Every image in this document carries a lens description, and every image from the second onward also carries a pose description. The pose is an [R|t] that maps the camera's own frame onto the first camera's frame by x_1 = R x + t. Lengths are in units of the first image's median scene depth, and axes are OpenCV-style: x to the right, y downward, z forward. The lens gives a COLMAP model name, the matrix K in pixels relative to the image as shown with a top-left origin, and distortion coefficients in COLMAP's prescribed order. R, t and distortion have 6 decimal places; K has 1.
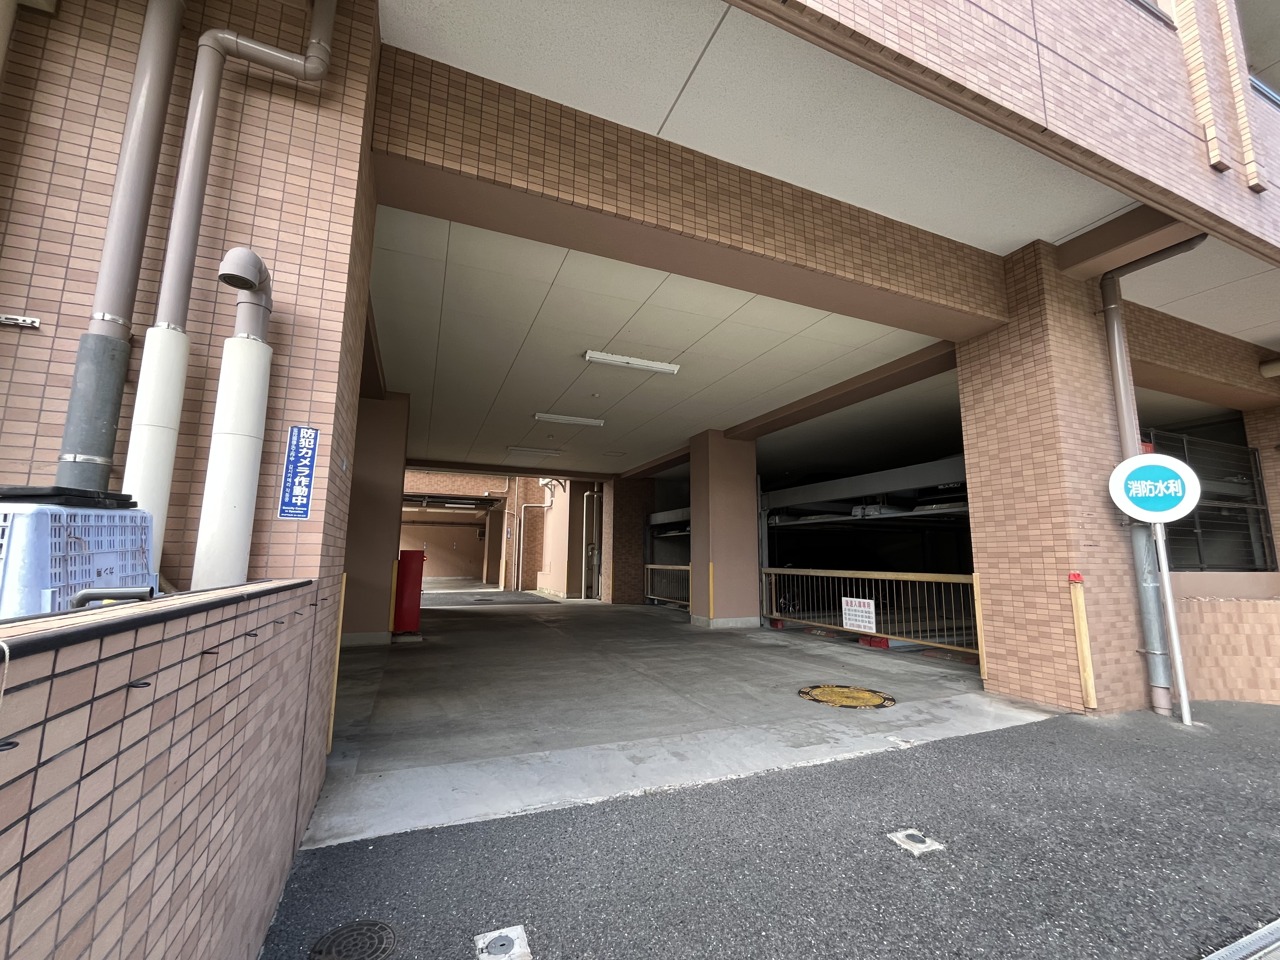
lens RADIAL K [[531.0, 0, 636.3], [0, 531.0, 481.3], [0, 0, 1]] dist [-0.002109, -0.000488]
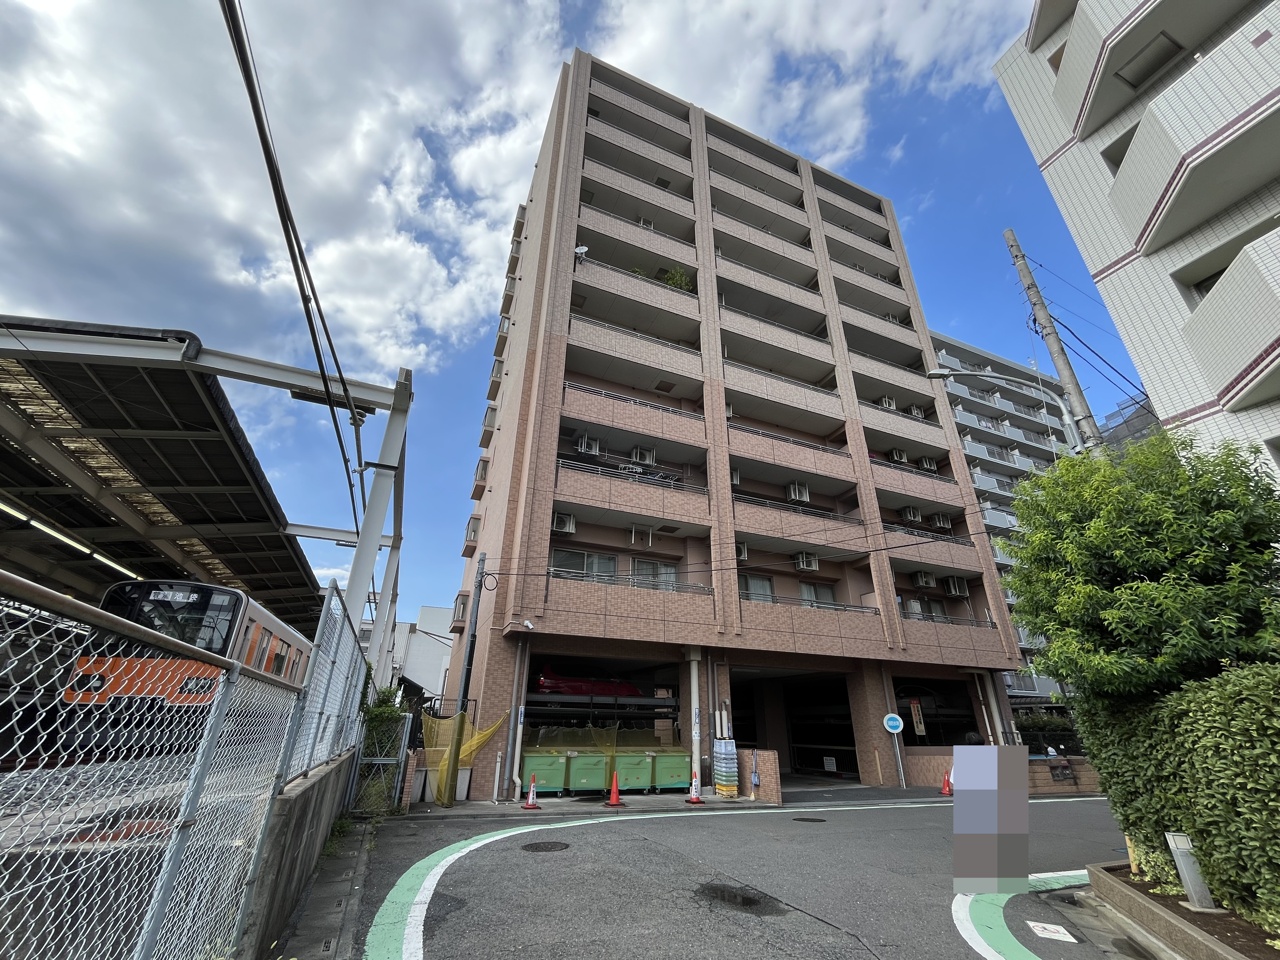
lens RADIAL K [[531.0, 0, 636.3], [0, 531.0, 481.3], [0, 0, 1]] dist [-0.002109, -0.000488]
pose [[0.999945, 0.005863, 0.008689, -0.965662], [-0.003127, 0.958035, -0.286635, -0.565162], [-0.010005, 0.286592, 0.958001, -3.225225]]
